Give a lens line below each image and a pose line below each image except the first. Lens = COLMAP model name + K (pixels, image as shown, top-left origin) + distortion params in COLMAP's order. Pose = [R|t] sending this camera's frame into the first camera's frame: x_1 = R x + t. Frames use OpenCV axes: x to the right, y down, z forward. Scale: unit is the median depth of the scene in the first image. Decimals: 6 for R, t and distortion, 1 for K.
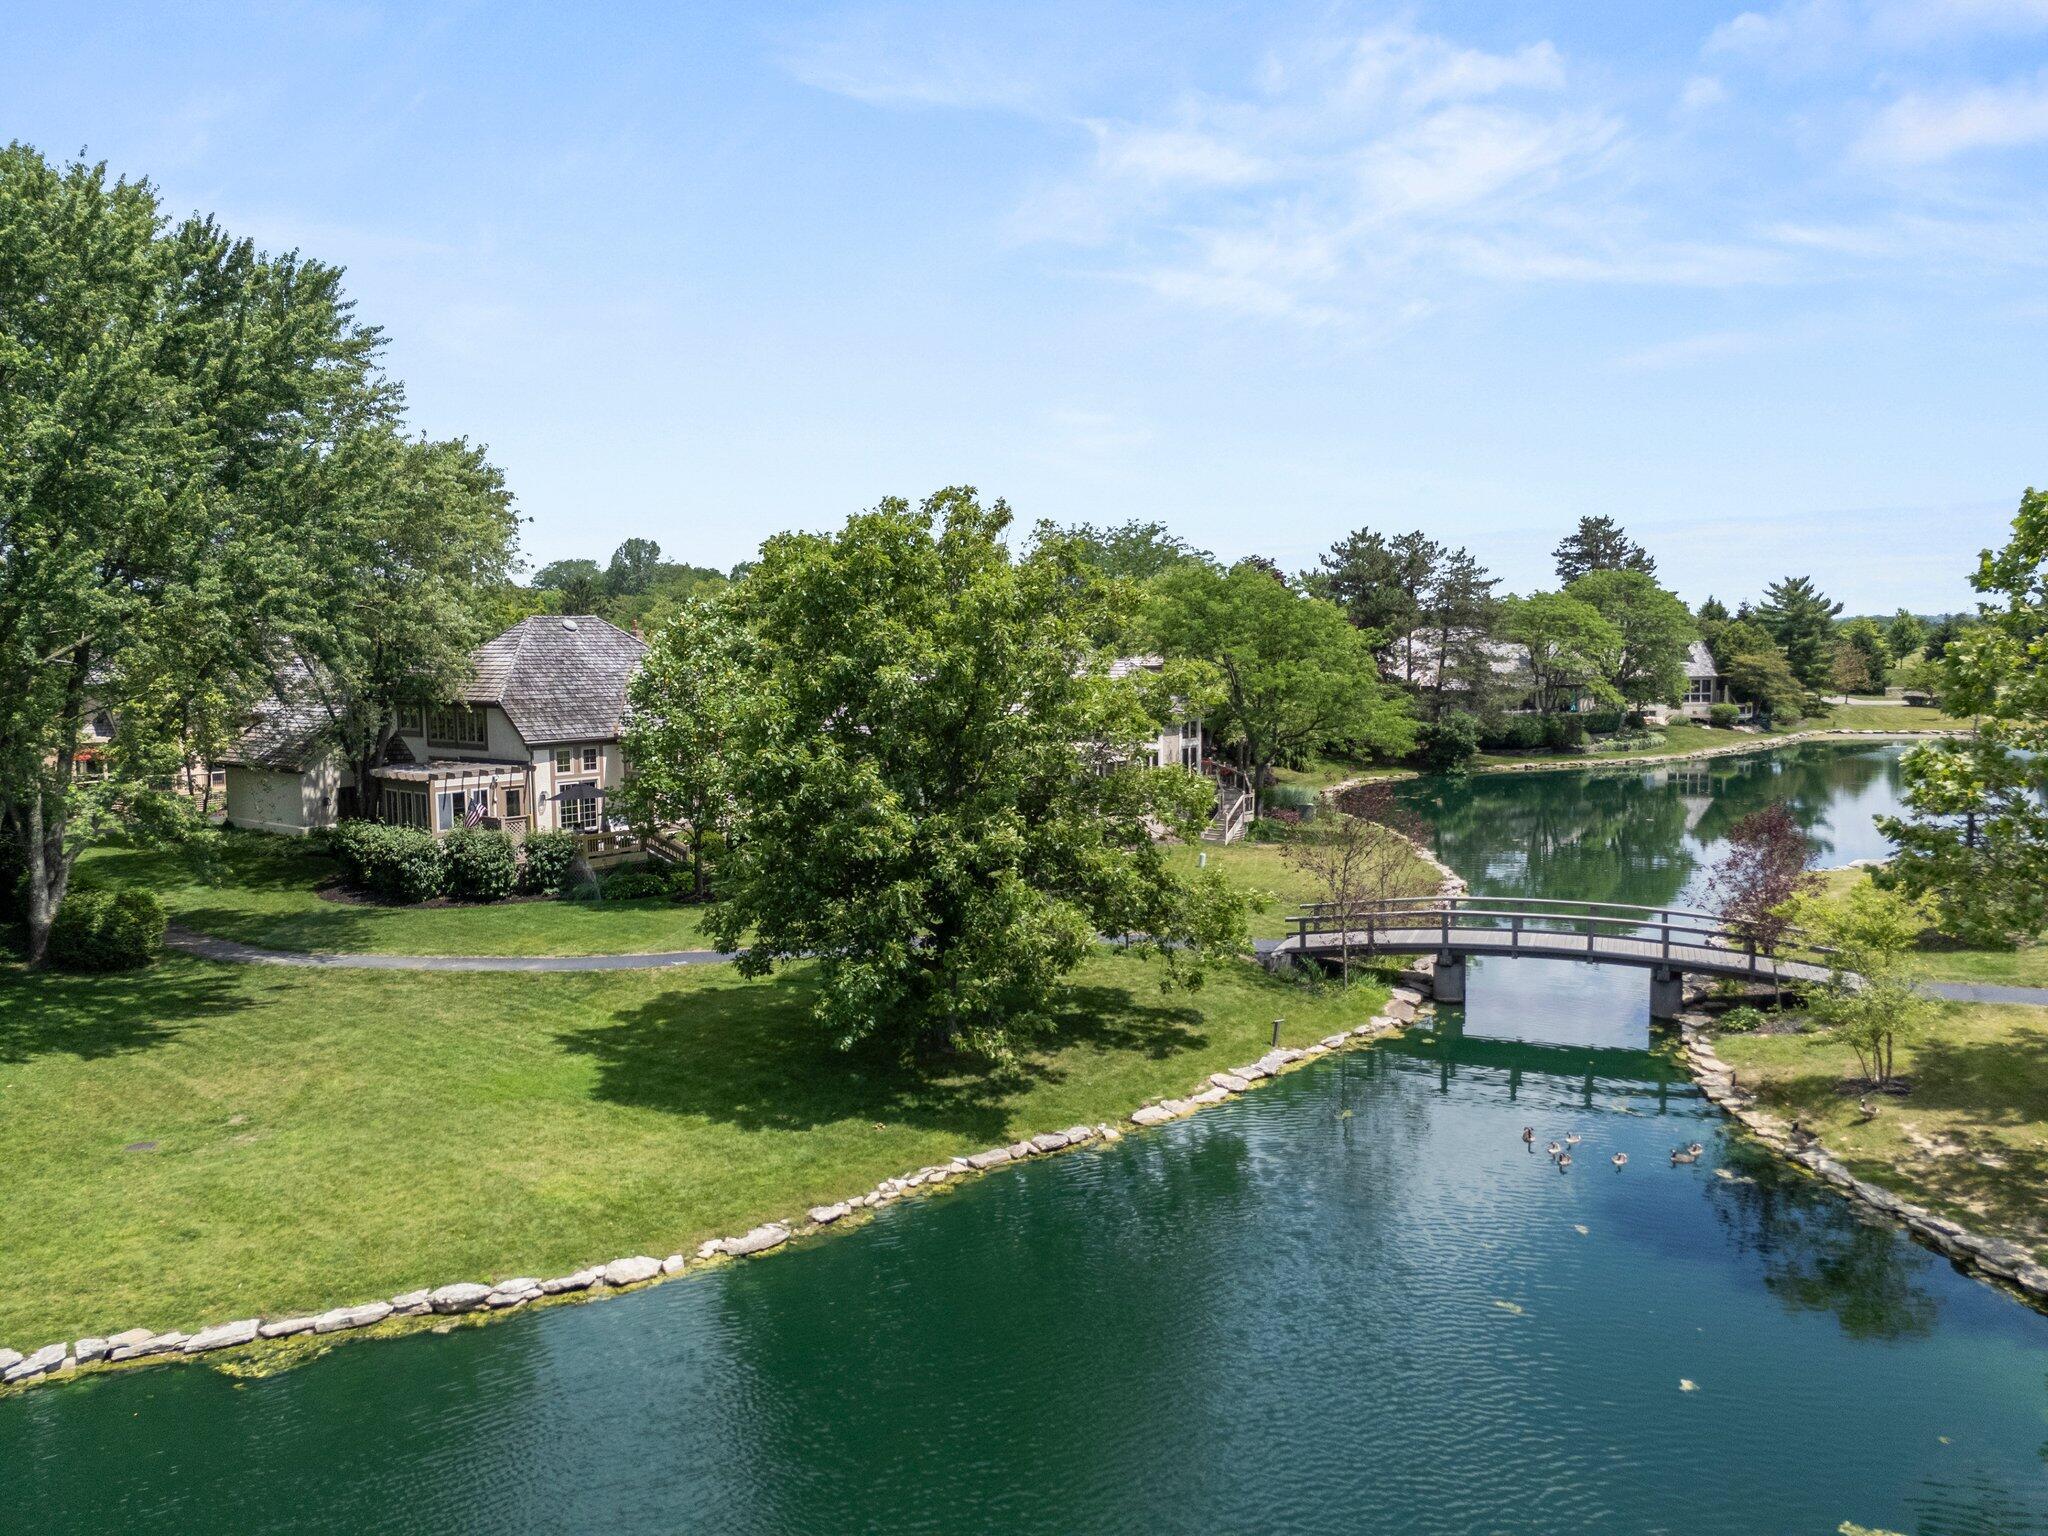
lens RADIAL K [[1491.8, 0, 1024.0], [0, 1491.8, 768.0], [0, 0, 1]] dist [0.069740, -0.064976]
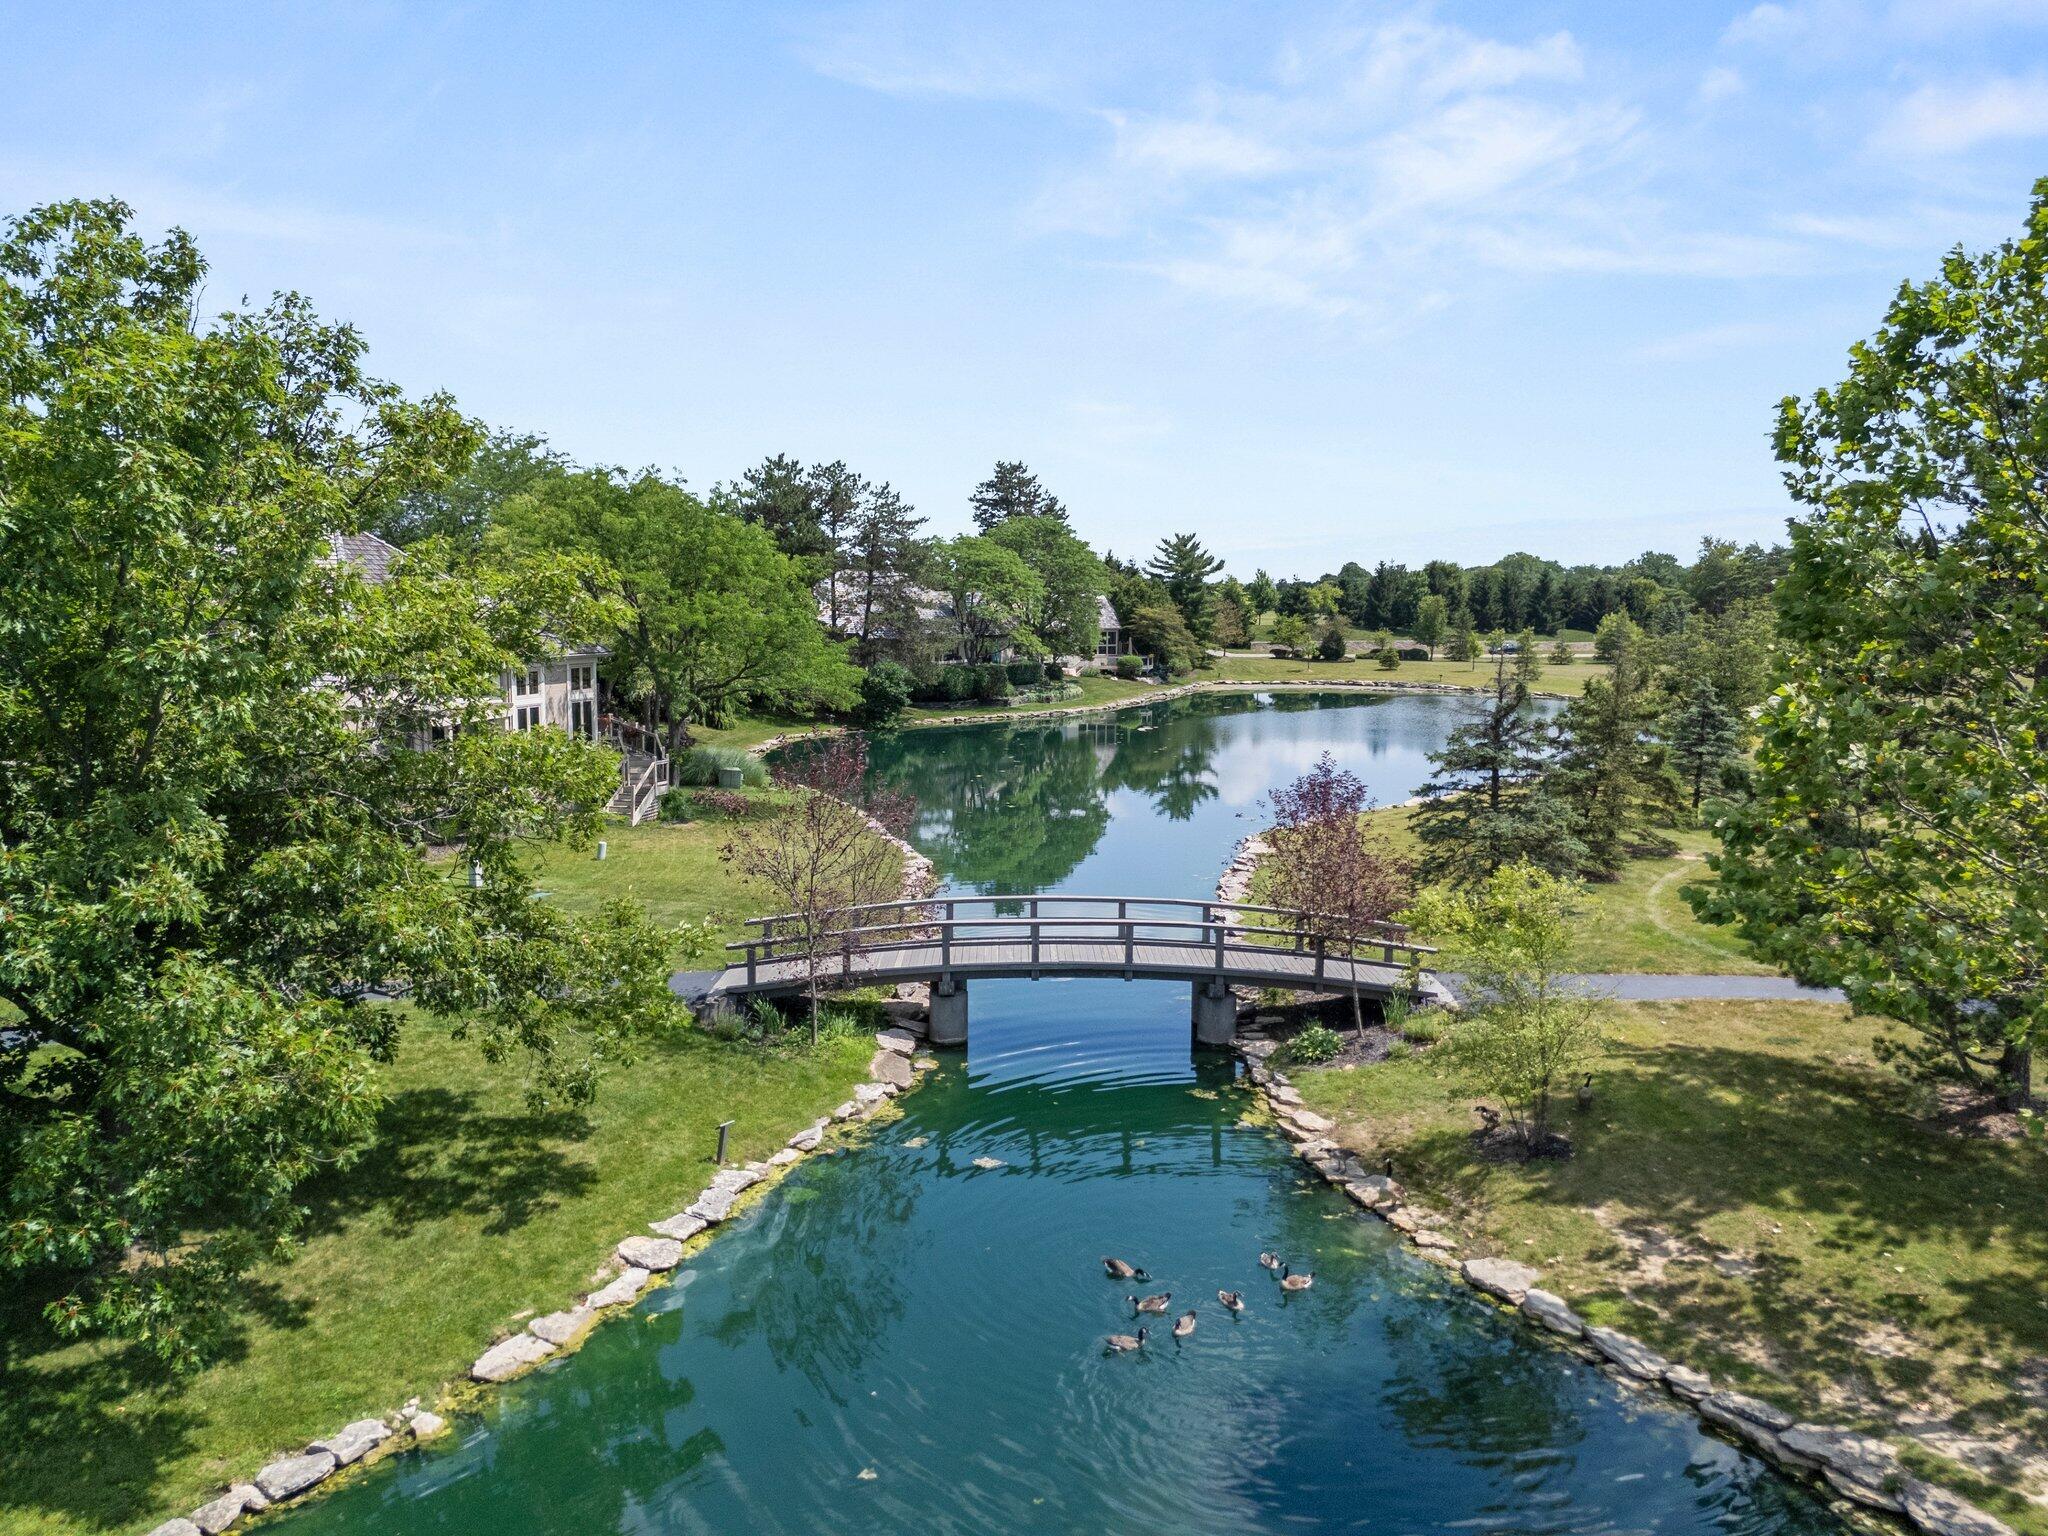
lens RADIAL K [[1491.8, 0, 1024.0], [0, 1491.8, 768.0], [0, 0, 1]] dist [0.069740, -0.064976]
pose [[0.923566, -0.025061, 0.382620, 0.015543], [0.013405, 0.999362, 0.033101, -0.001268], [-0.383206, -0.025442, 0.923313, 0.123557]]
